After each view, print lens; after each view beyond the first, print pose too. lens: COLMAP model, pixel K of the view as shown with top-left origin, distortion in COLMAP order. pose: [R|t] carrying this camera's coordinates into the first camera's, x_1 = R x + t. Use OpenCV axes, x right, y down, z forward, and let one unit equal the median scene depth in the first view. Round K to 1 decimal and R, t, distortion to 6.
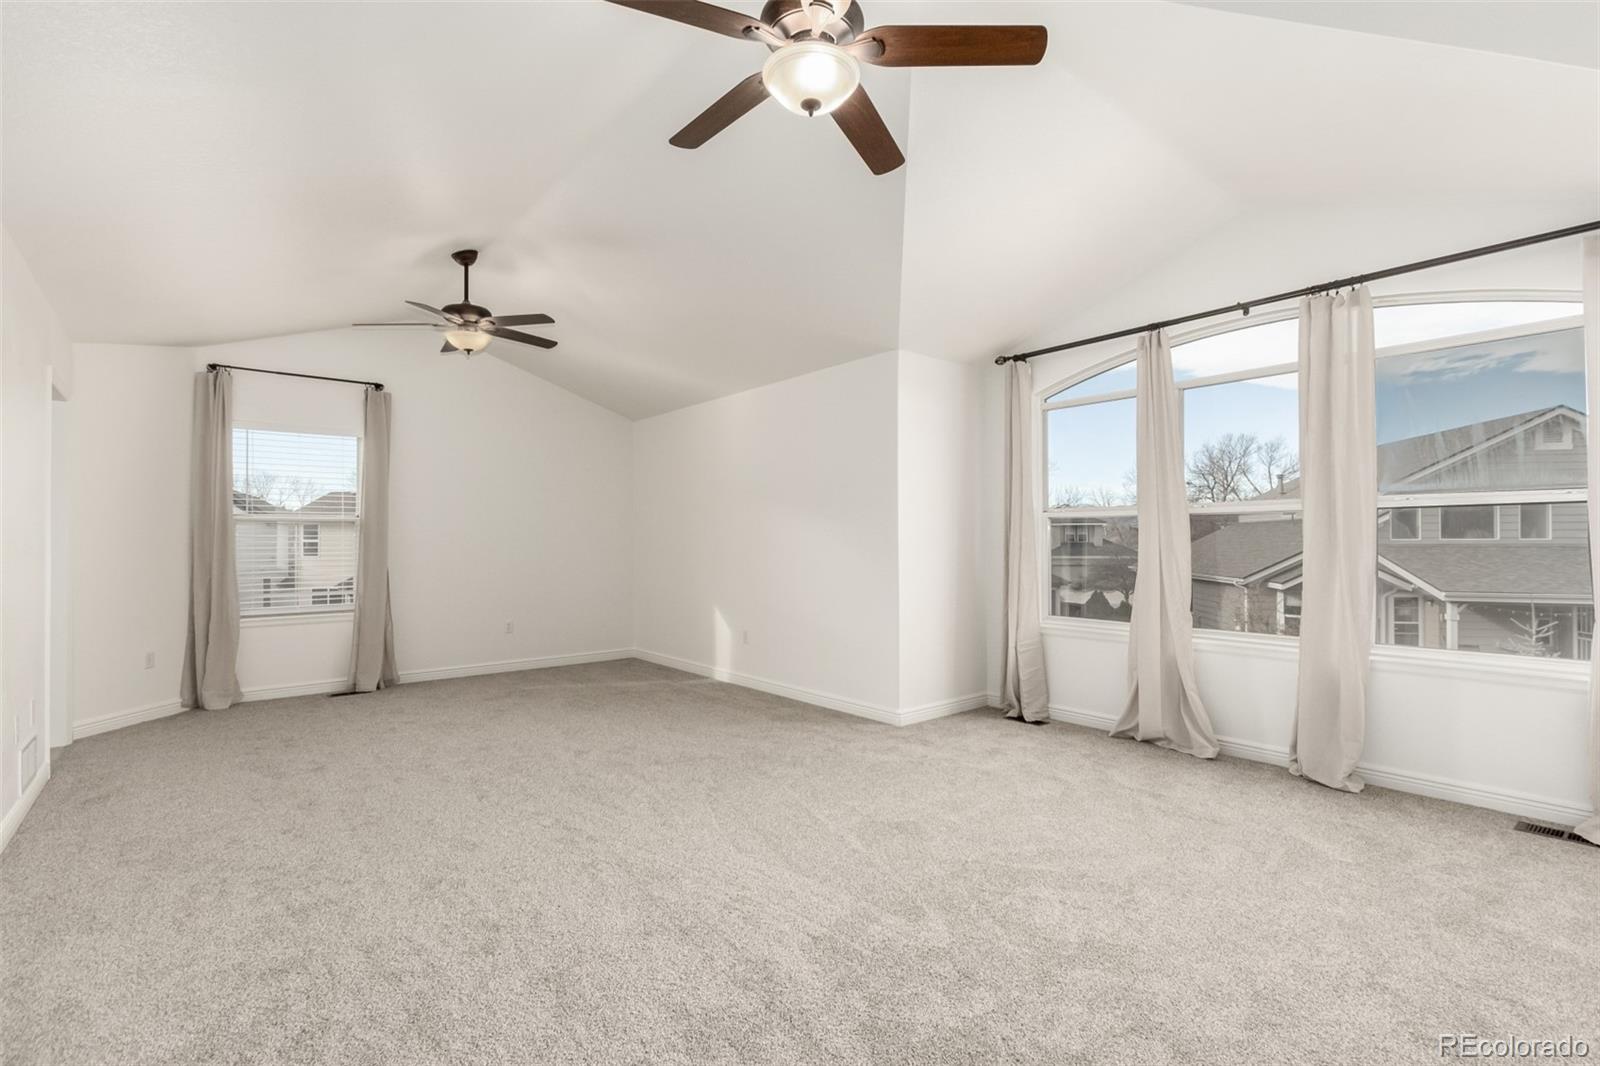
lens RADIAL K [[787.5, 0, 773.2], [0, 787.5, 535.0], [0, 0, 1]] dist [0.020338, -0.008508]
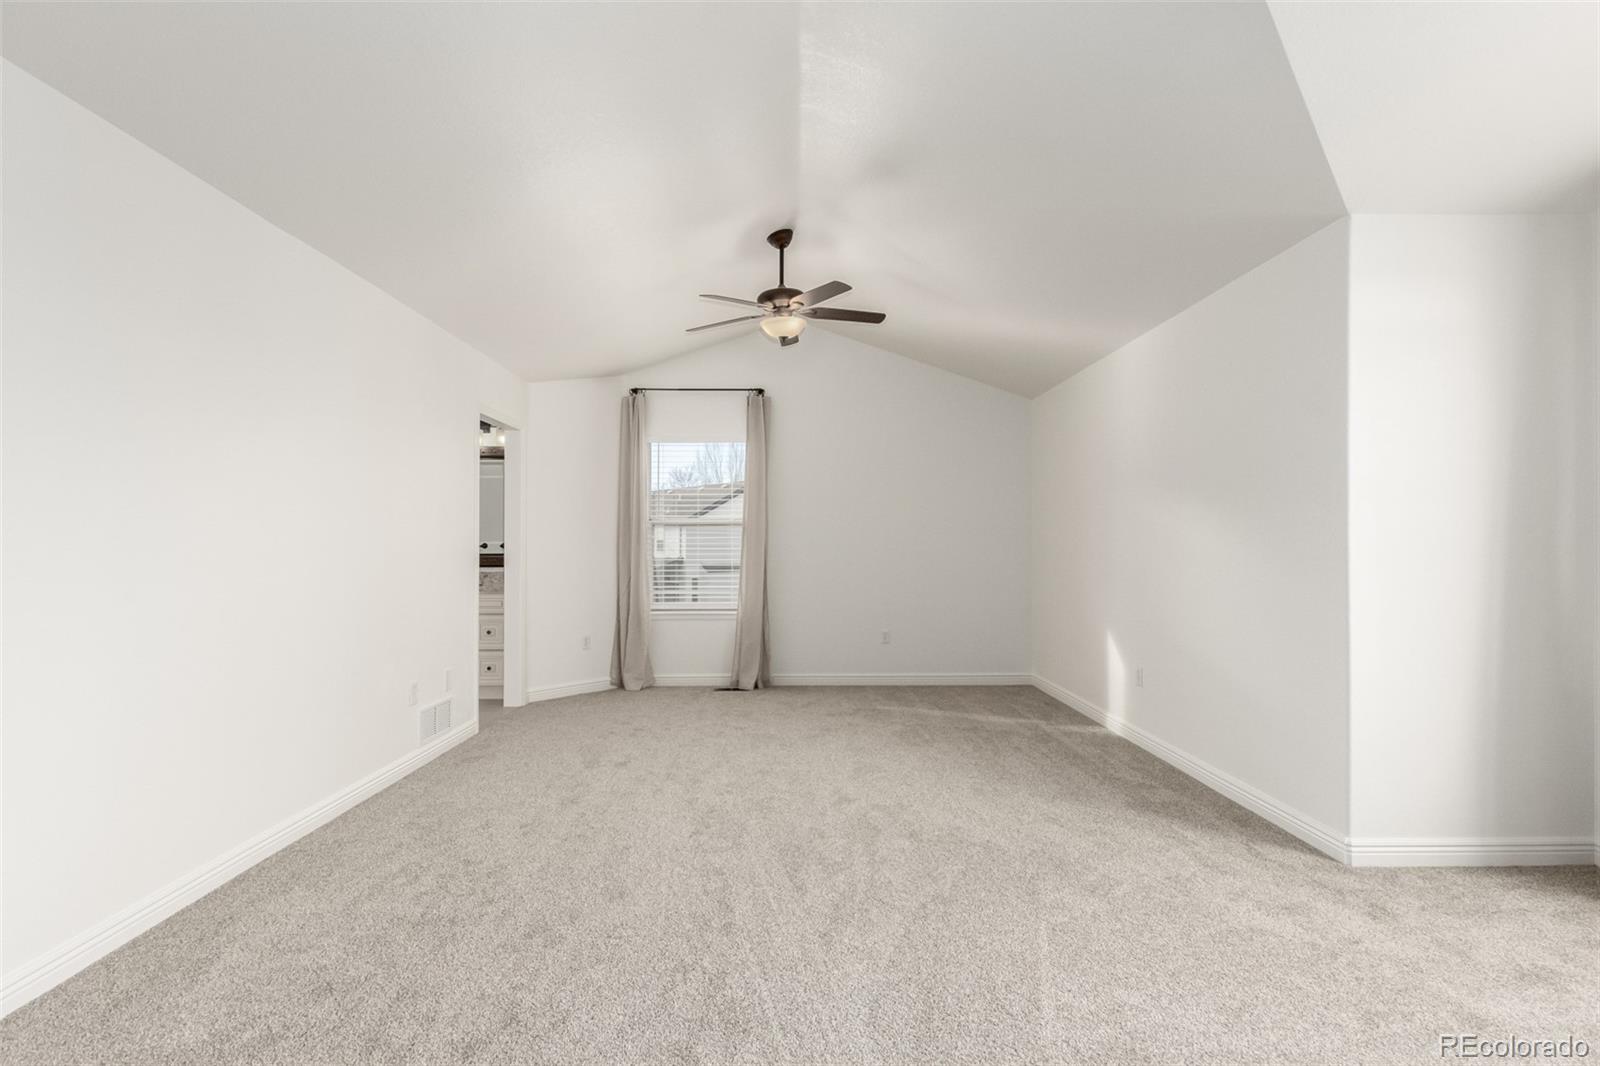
lens RADIAL K [[787.5, 0, 773.2], [0, 787.5, 535.0], [0, 0, 1]] dist [0.020338, -0.008508]
pose [[0.782908, -0.004429, -0.622122, 0.185028], [0.001881, 0.999987, -0.004753, 0.002818], [0.622135, 0.002551, 0.782906, 0.271290]]
